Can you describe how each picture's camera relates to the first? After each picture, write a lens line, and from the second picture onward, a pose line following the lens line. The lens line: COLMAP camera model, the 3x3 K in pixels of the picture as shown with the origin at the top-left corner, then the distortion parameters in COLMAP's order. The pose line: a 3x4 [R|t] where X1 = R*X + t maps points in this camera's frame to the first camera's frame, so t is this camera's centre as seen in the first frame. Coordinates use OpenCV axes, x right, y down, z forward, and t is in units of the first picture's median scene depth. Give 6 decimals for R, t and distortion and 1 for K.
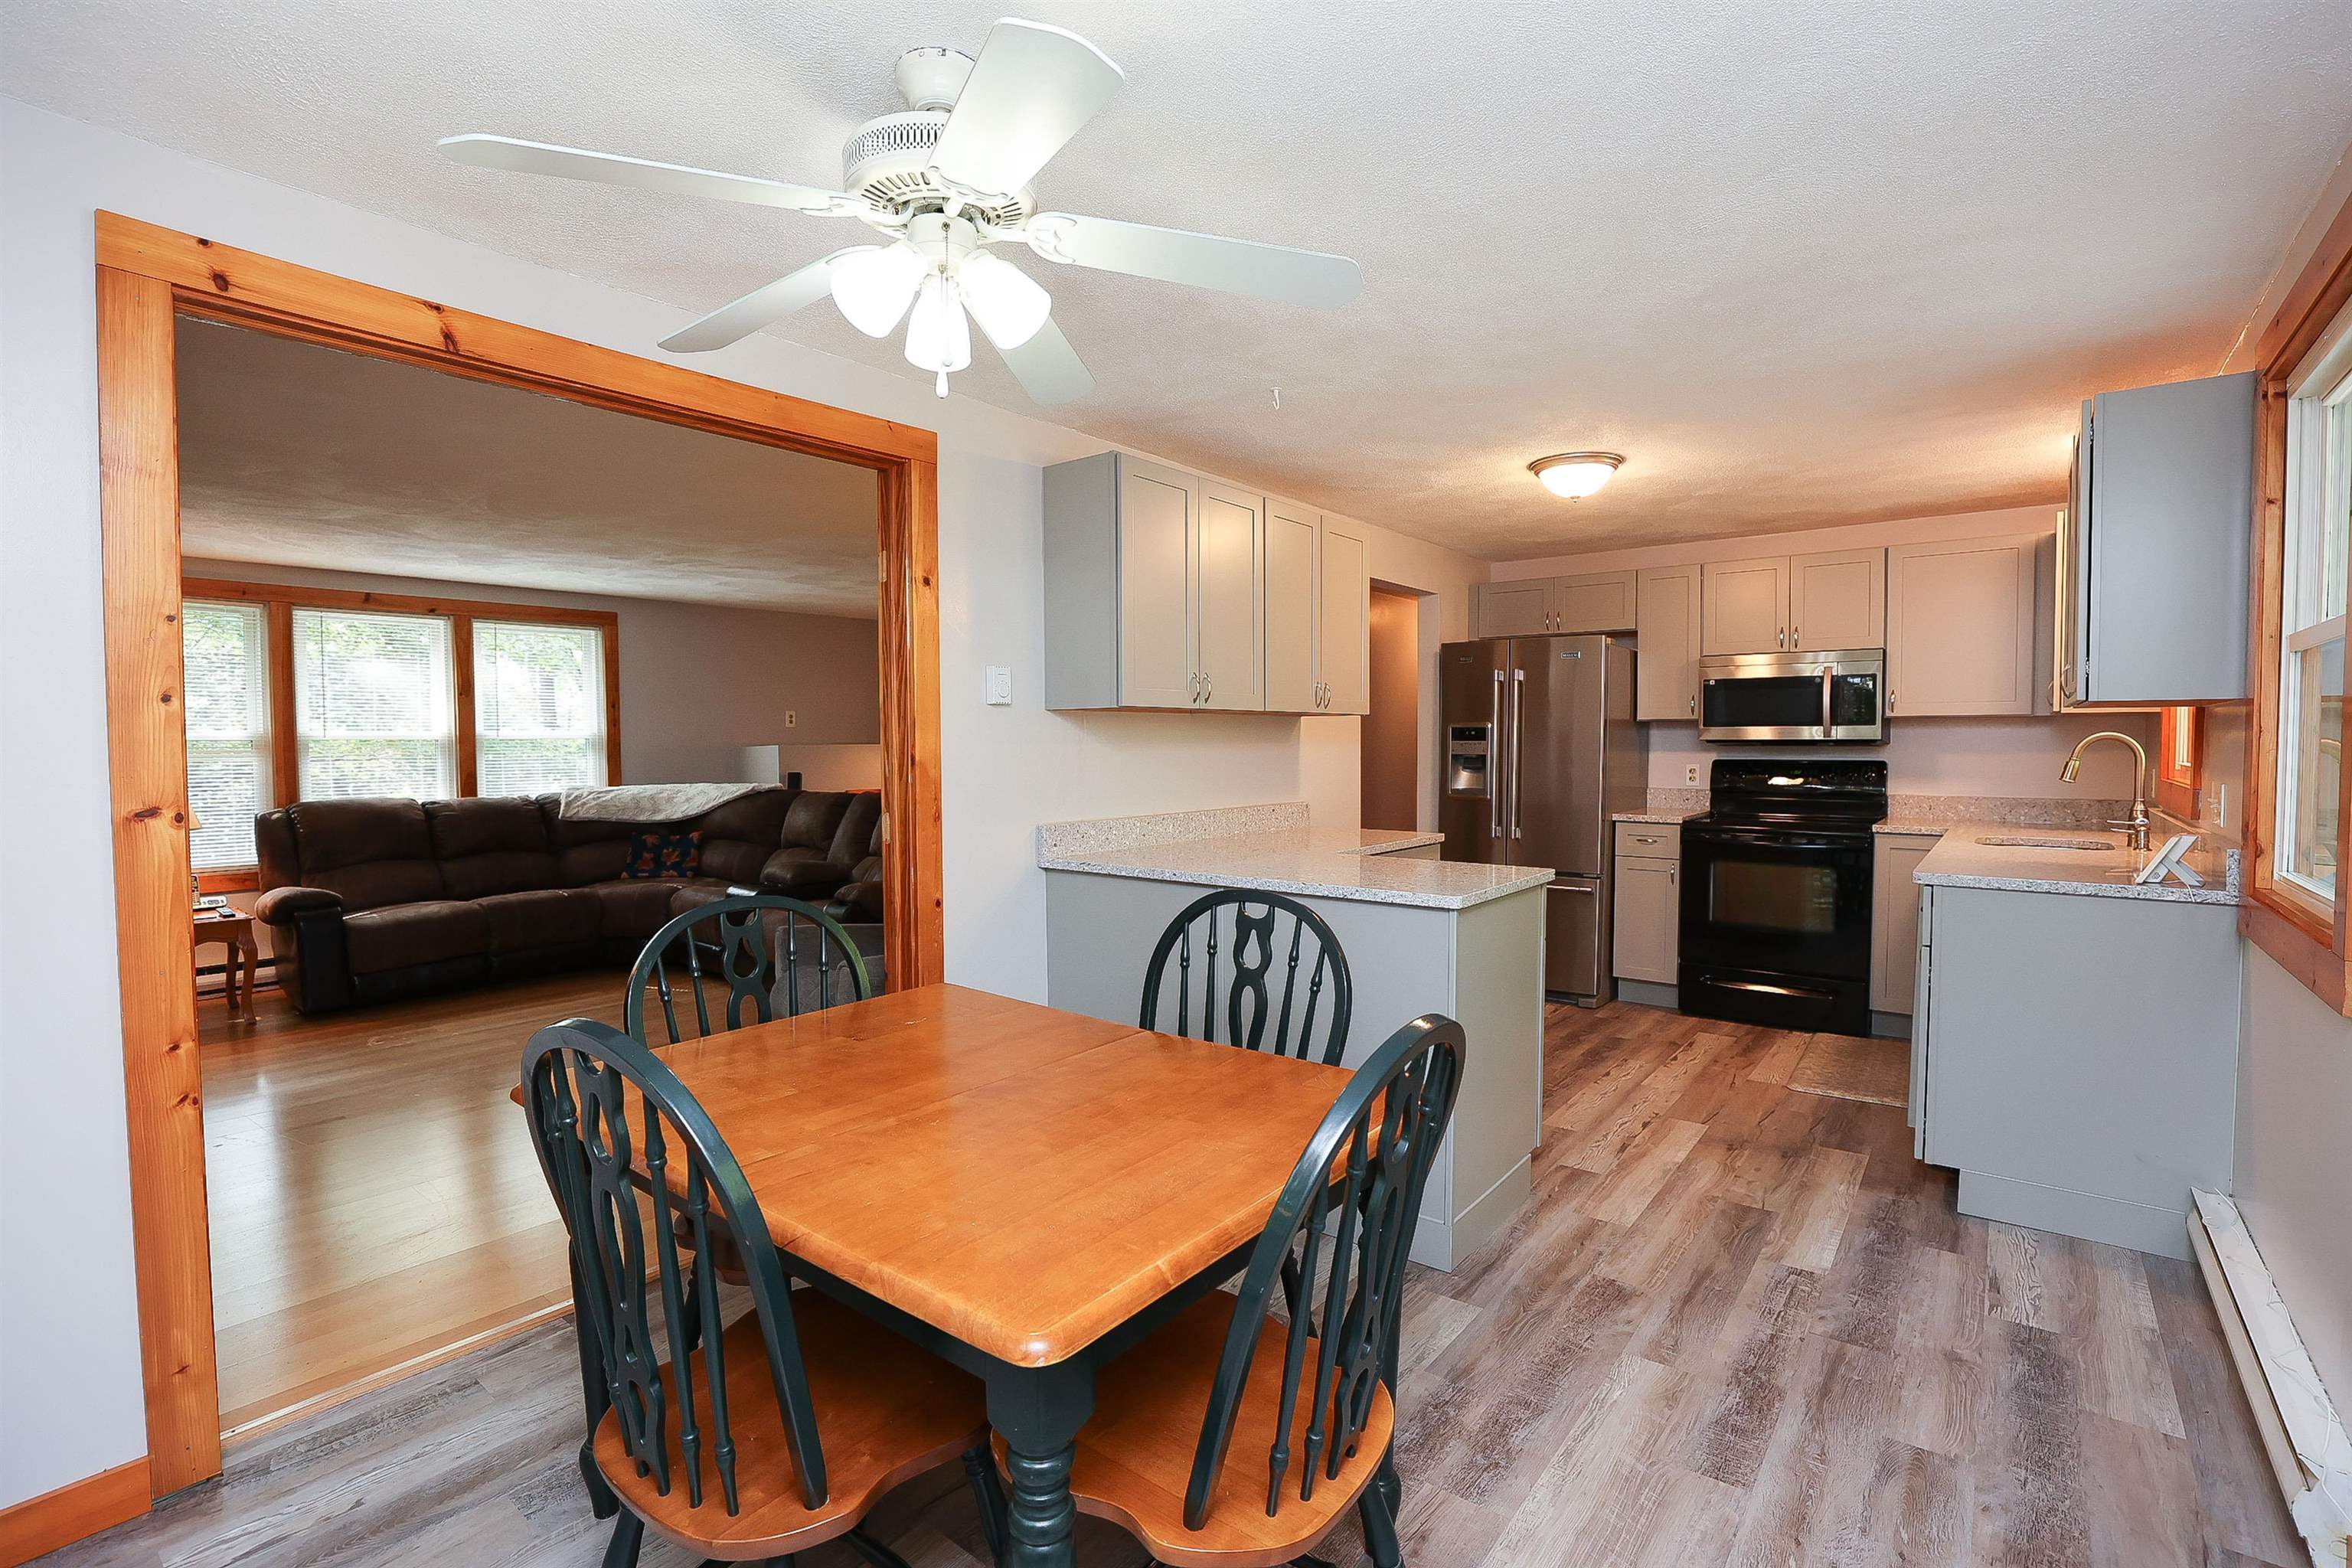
lens RADIAL K [[1072.6, 0, 1175.4], [0, 1072.6, 775.7], [0, 0, 1]] dist [-0.036986, 0.010201]
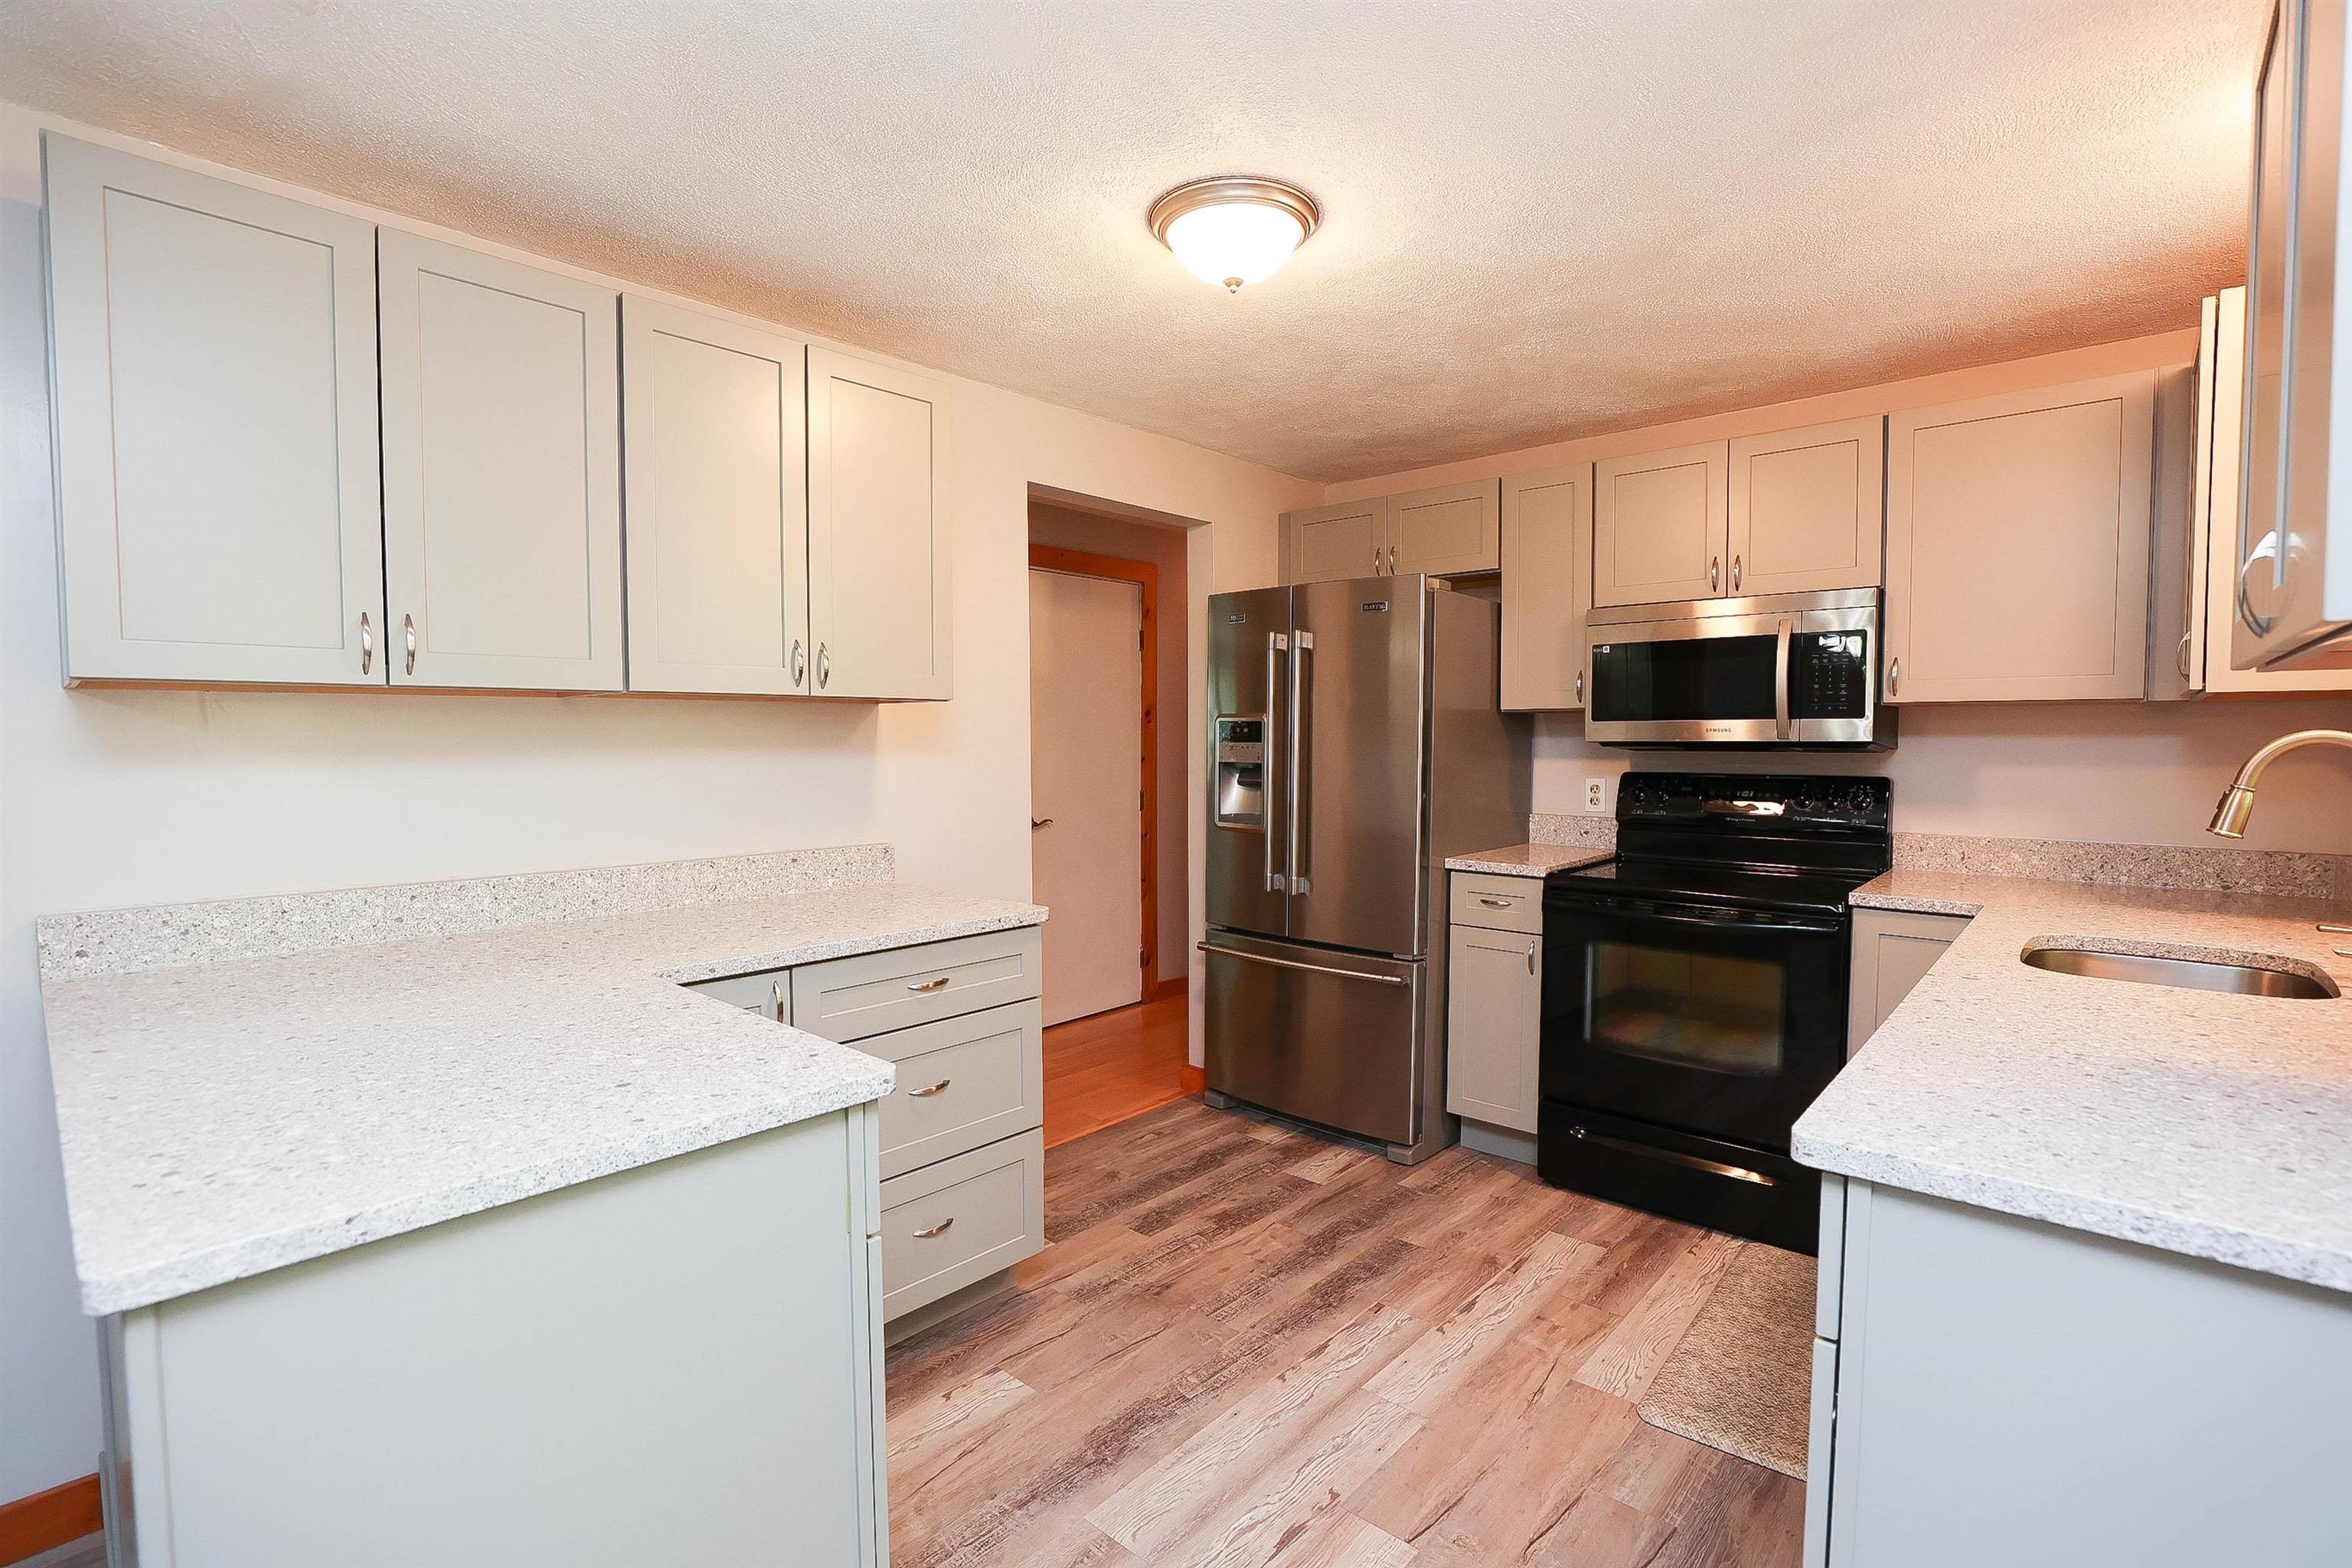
lens RADIAL K [[1072.6, 0, 1178.1], [0, 1072.6, 787.1], [0, 0, 1]] dist [-0.036986, 0.010201]
pose [[0.998314, 0.003214, -0.057958, 0.318513], [-0.002425, 0.999903, 0.013686, -0.016372], [0.057996, -0.013522, 0.998225, 0.394694]]
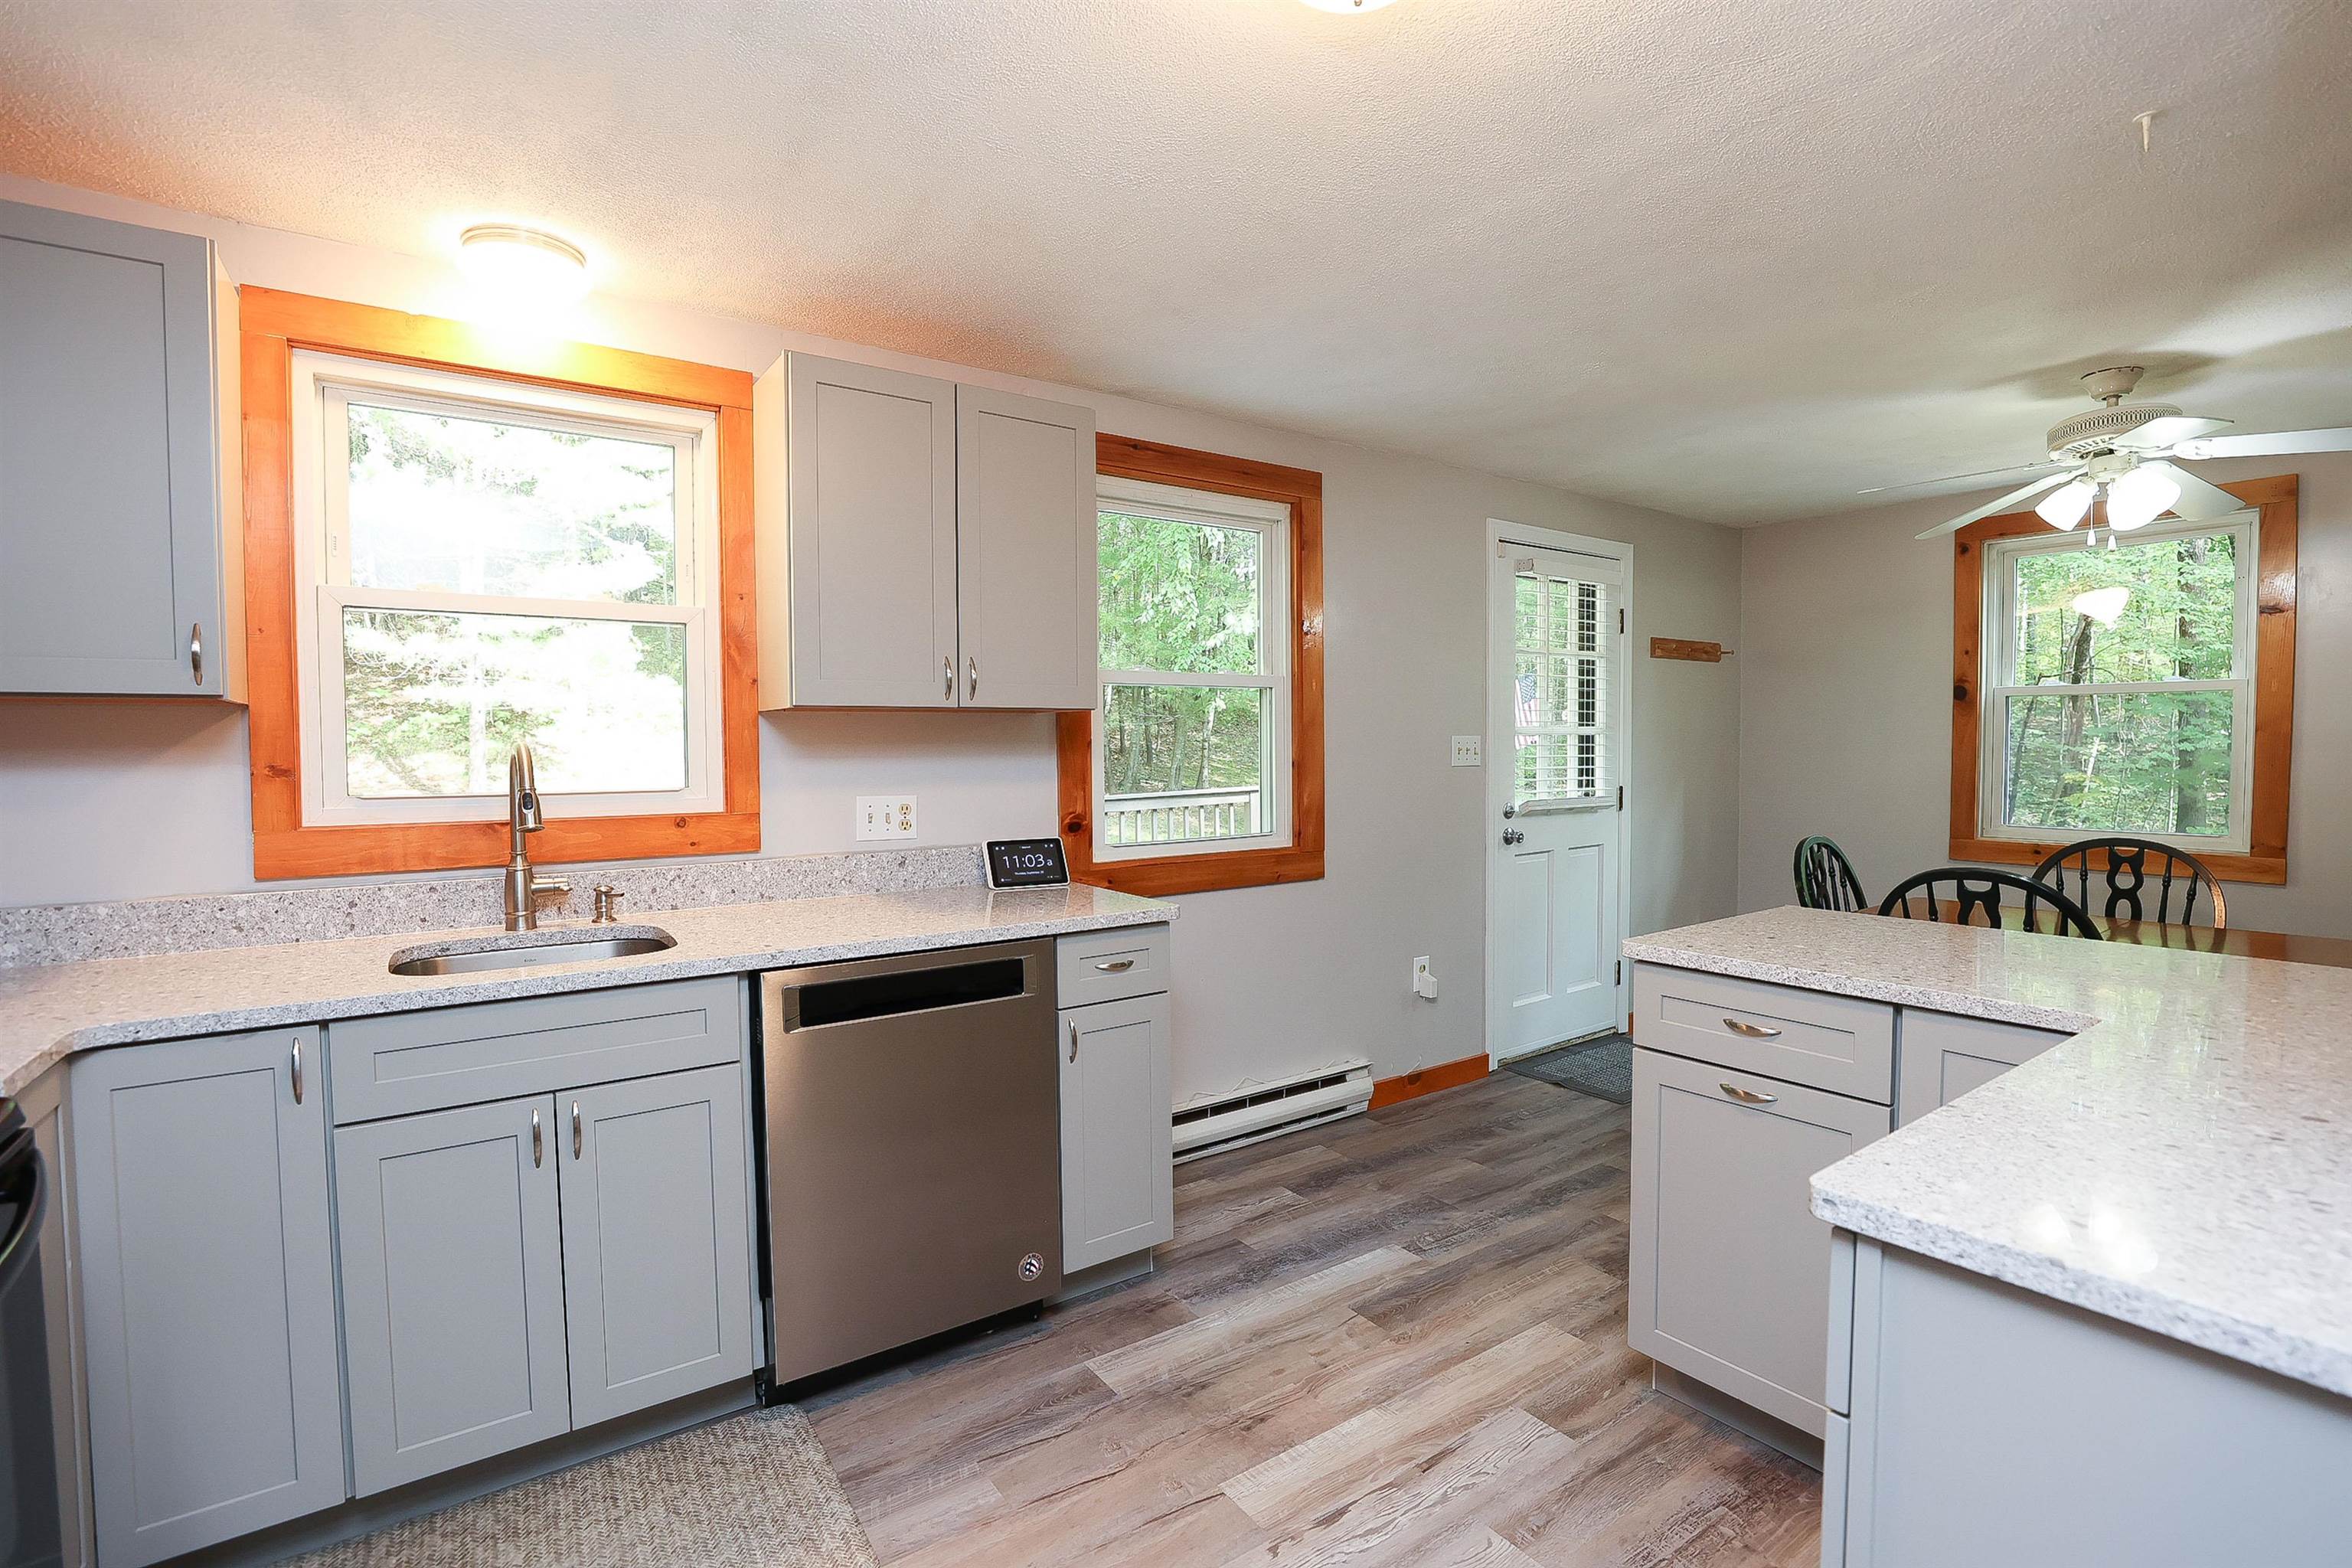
lens RADIAL K [[1072.6, 0, 1177.4], [0, 1072.6, 771.6], [0, 0, 1]] dist [-0.036986, 0.010201]
pose [[-0.959502, 0.002636, 0.281689, 0.283099], [0.019508, 0.998177, 0.057107, -0.039586], [-0.281026, 0.060289, -0.957805, 1.121387]]
